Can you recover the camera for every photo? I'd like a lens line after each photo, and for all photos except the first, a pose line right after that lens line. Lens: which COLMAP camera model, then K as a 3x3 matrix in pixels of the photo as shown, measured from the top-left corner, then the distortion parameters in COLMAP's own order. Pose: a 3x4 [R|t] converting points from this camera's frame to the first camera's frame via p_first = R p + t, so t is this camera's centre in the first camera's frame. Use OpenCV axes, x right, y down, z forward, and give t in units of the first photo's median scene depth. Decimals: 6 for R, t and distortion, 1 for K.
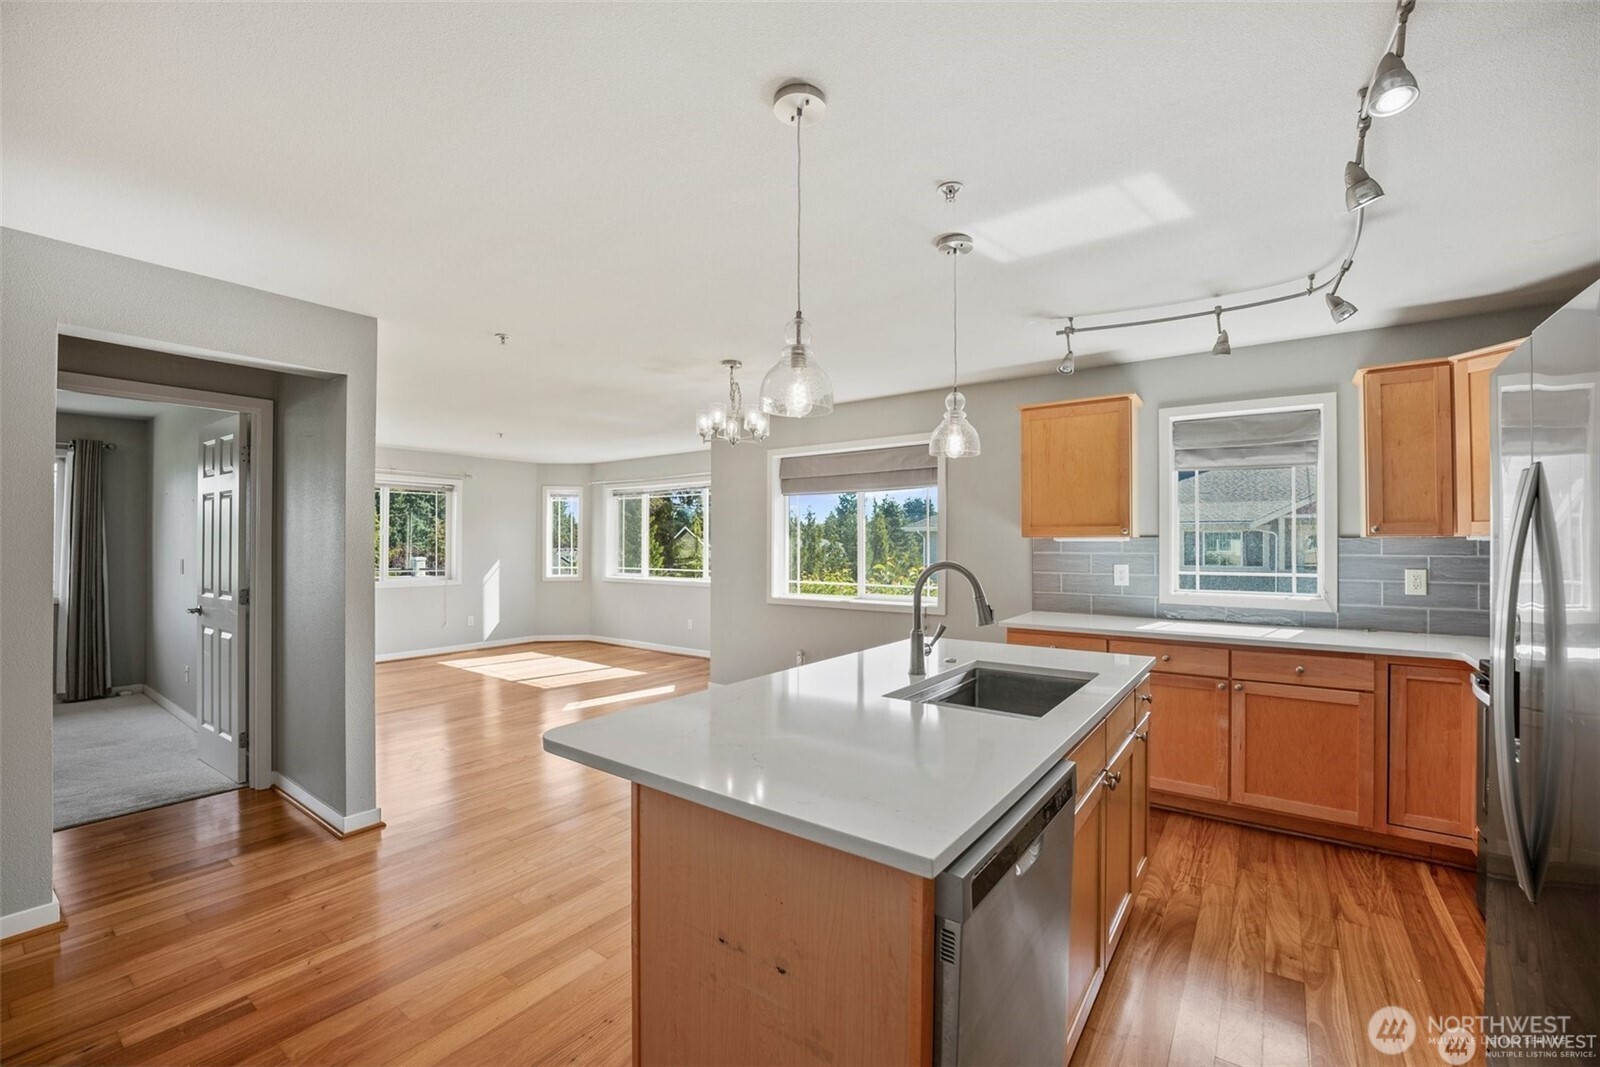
lens RADIAL K [[671.5, 0, 805.4], [0, 671.5, 541.3], [0, 0, 1]] dist [-0.020157, -0.000323]
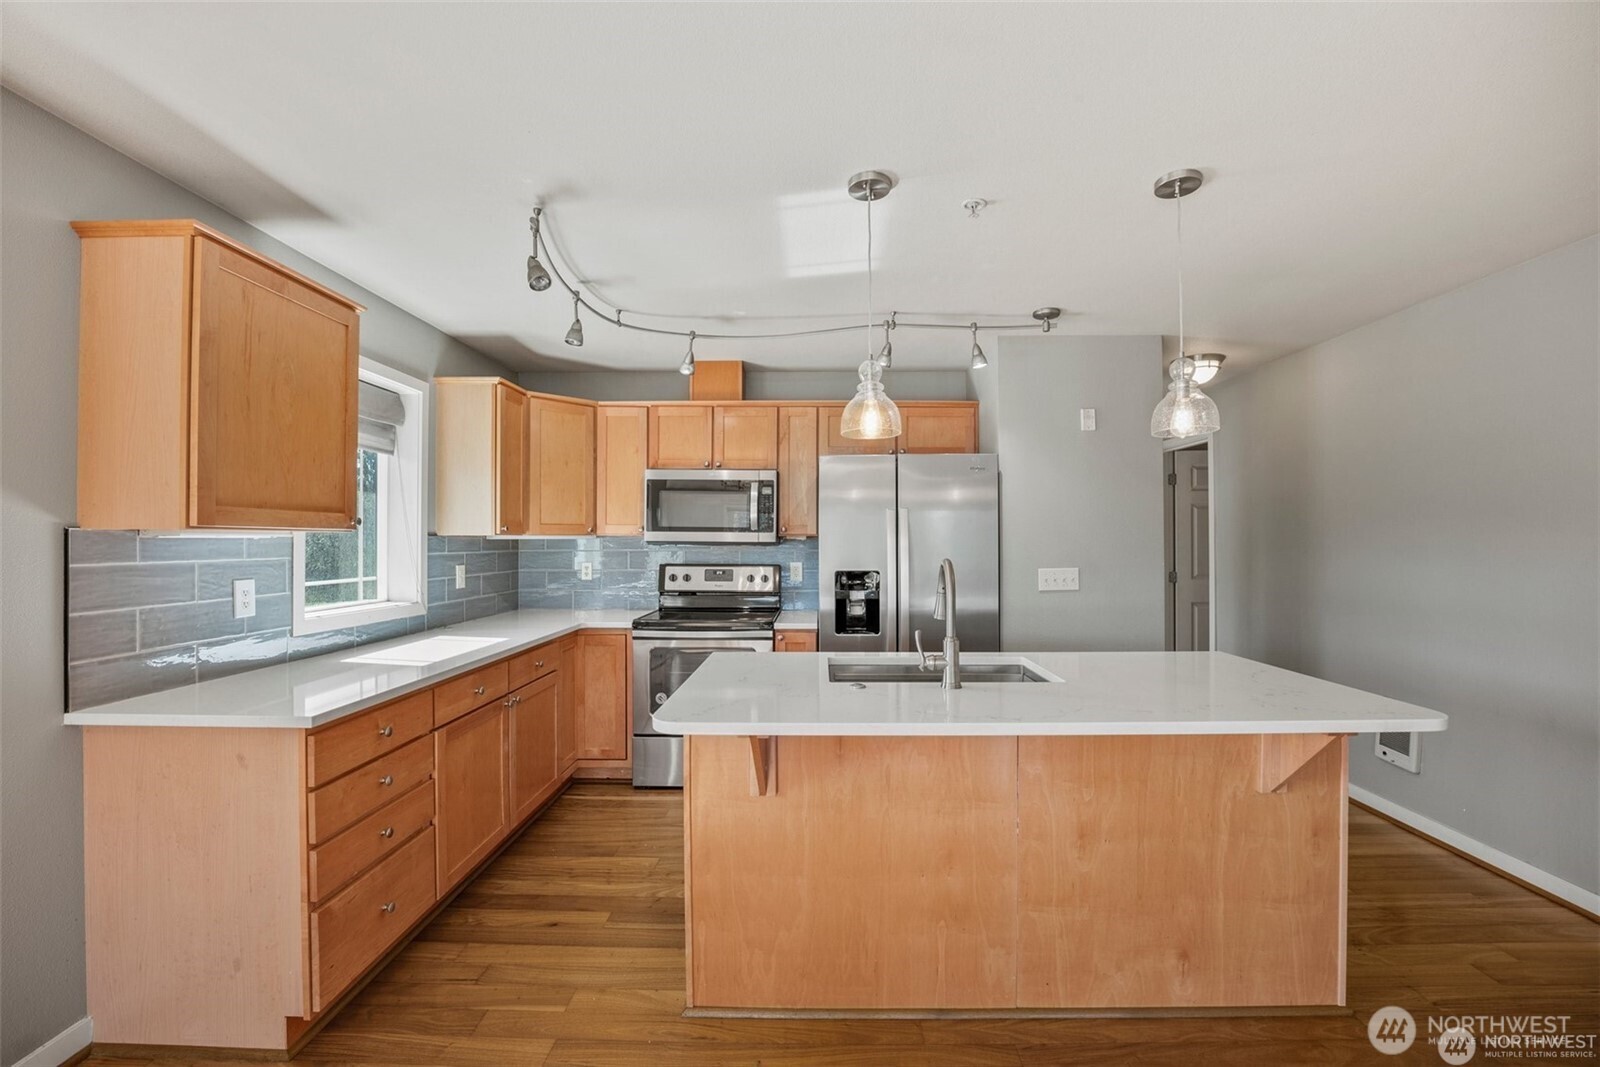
lens RADIAL K [[671.5, 0, 805.4], [0, 671.5, 541.3], [0, 0, 1]] dist [-0.020157, -0.000323]
pose [[-0.579004, 0.001387, 0.815323, -0.276087], [0.003005, 0.999995, 0.000433, 0.004099], [-0.815319, 0.002701, -0.579006, 1.034191]]
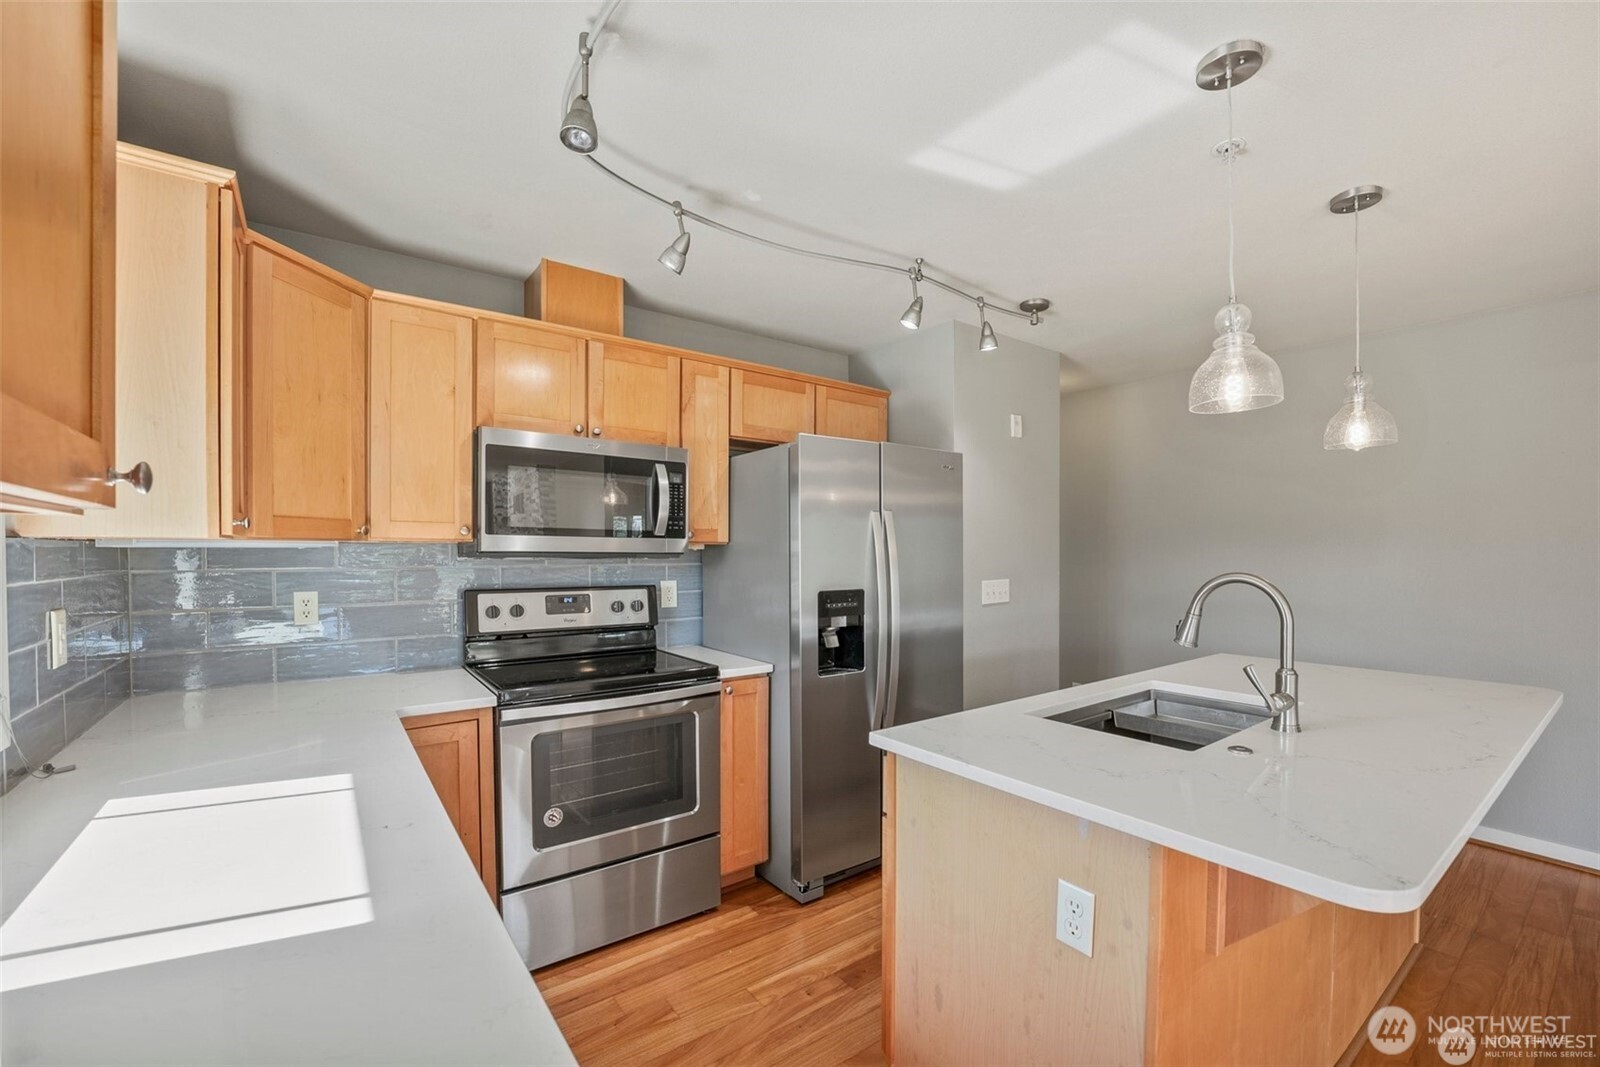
lens RADIAL K [[671.5, 0, 805.4], [0, 671.5, 541.3], [0, 0, 1]] dist [-0.020157, -0.000323]
pose [[-0.957211, 0.005139, 0.289346, 0.284770], [0.001527, 0.999918, -0.012709, 0.002846], [-0.289388, -0.011723, -0.957140, 1.120187]]
